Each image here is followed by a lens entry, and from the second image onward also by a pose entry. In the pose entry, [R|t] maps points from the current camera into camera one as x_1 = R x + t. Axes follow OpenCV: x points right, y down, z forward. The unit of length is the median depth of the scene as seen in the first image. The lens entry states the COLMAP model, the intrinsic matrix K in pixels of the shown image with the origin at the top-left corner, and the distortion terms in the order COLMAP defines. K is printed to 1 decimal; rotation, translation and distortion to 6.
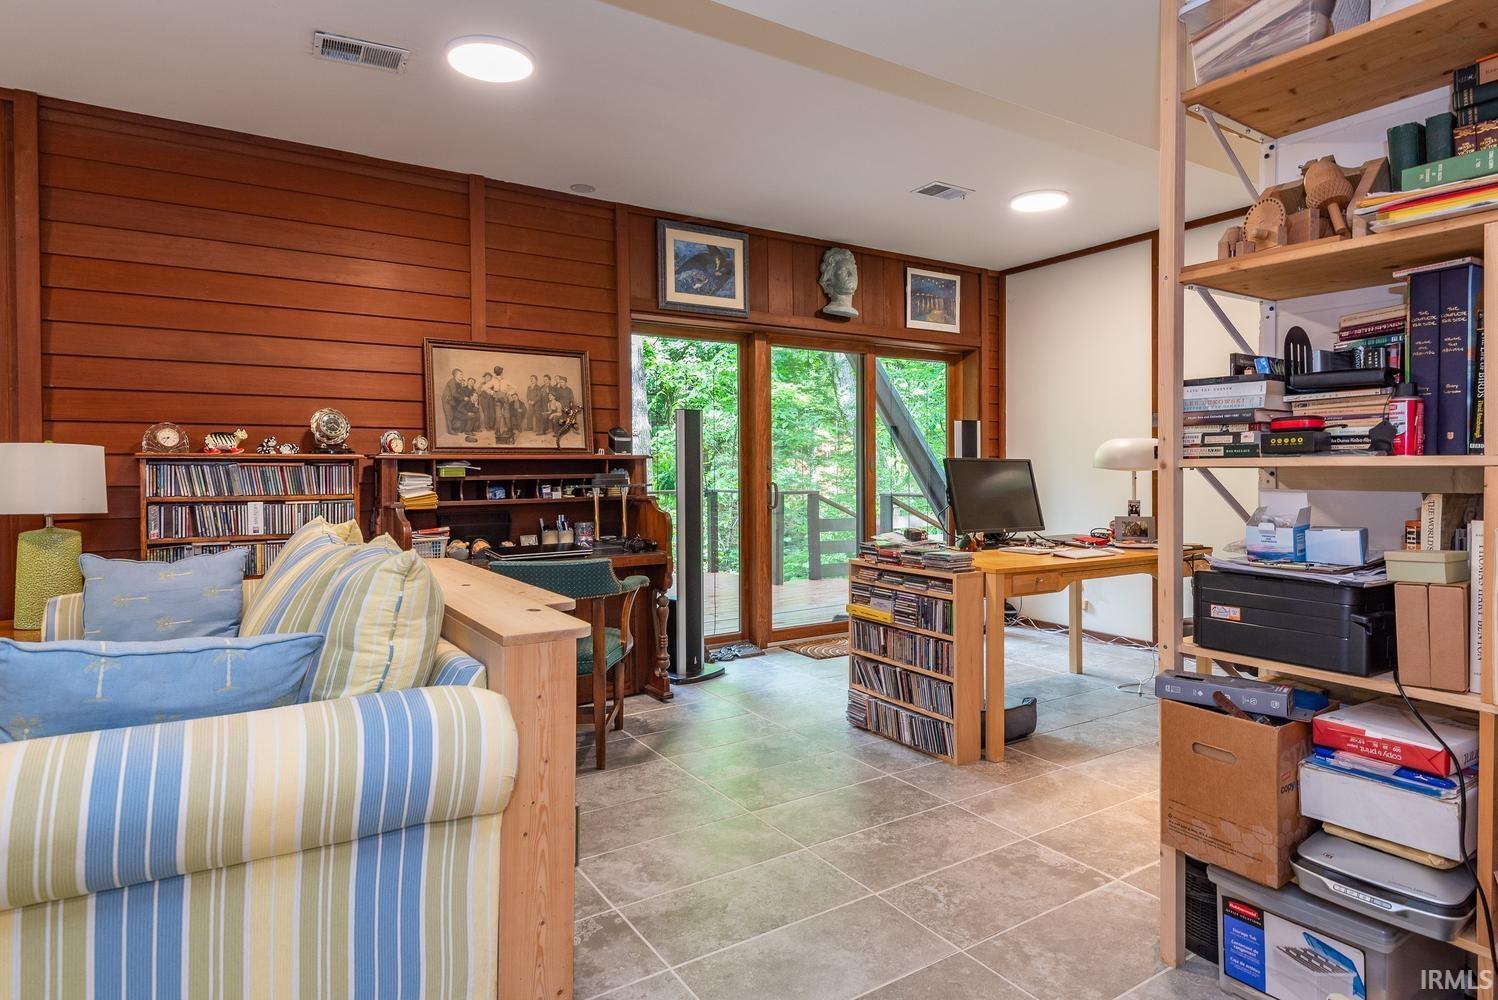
lens RADIAL K [[843.6, 0, 748.8], [0, 843.6, 491.9], [0, 0, 1]] dist [0.001398, -0.002623]
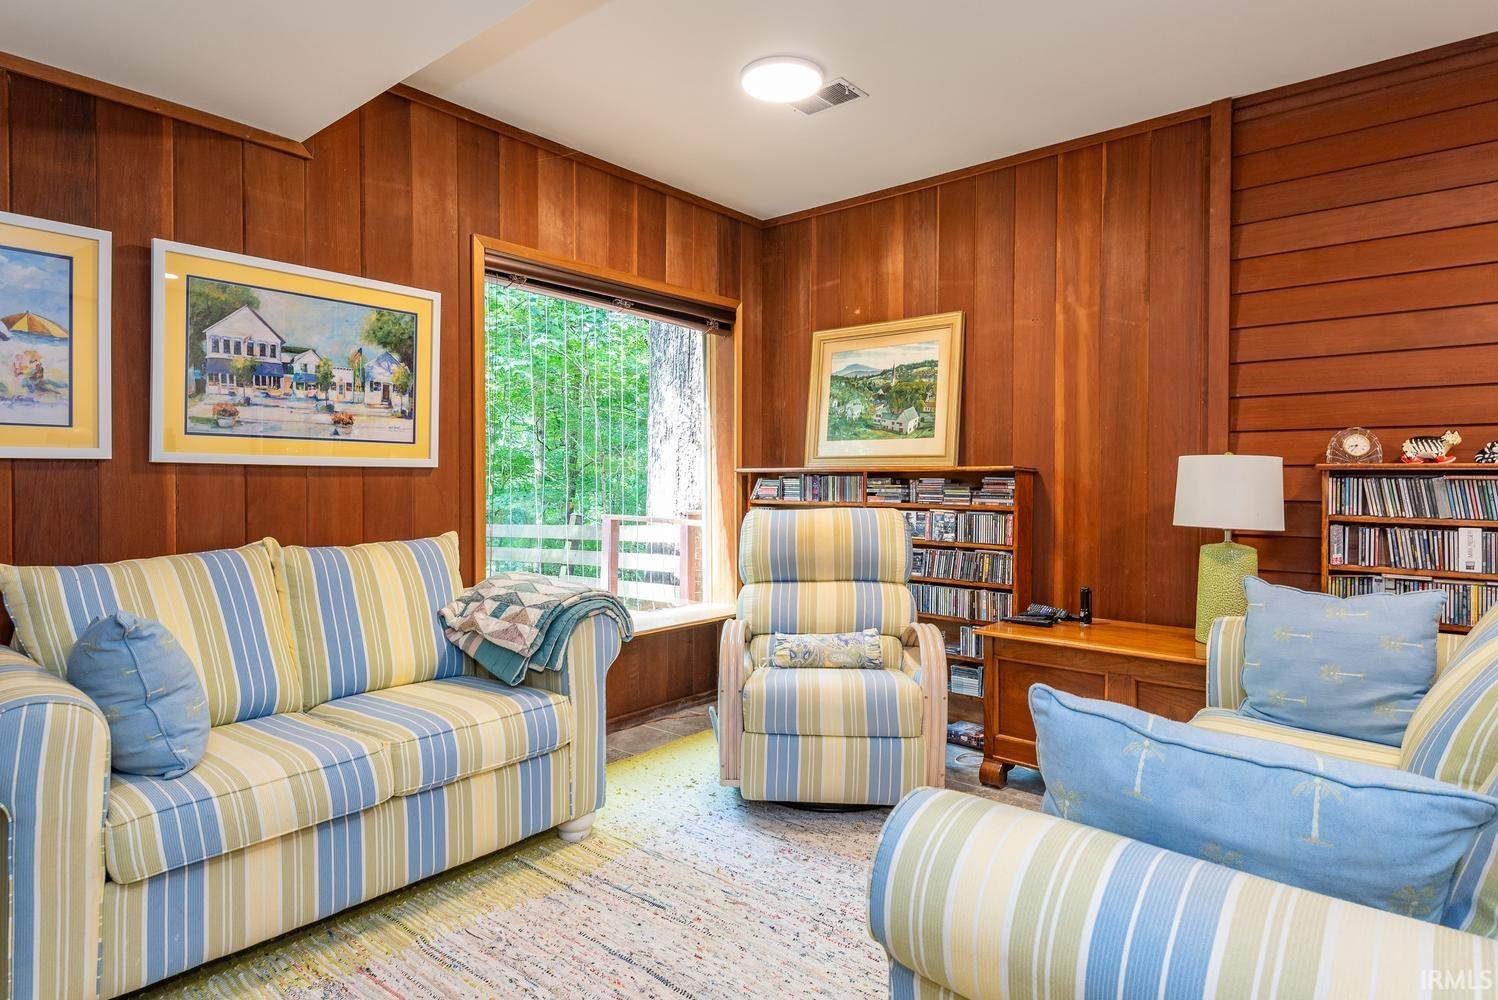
lens RADIAL K [[843.6, 0, 748.6], [0, 843.6, 484.1], [0, 0, 1]] dist [0.001398, -0.002623]
pose [[0.292798, 0.011764, -0.956102, -0.064442], [-0.031510, 0.999500, 0.002648, -0.009229], [0.955655, 0.029351, 0.293022, 0.182905]]
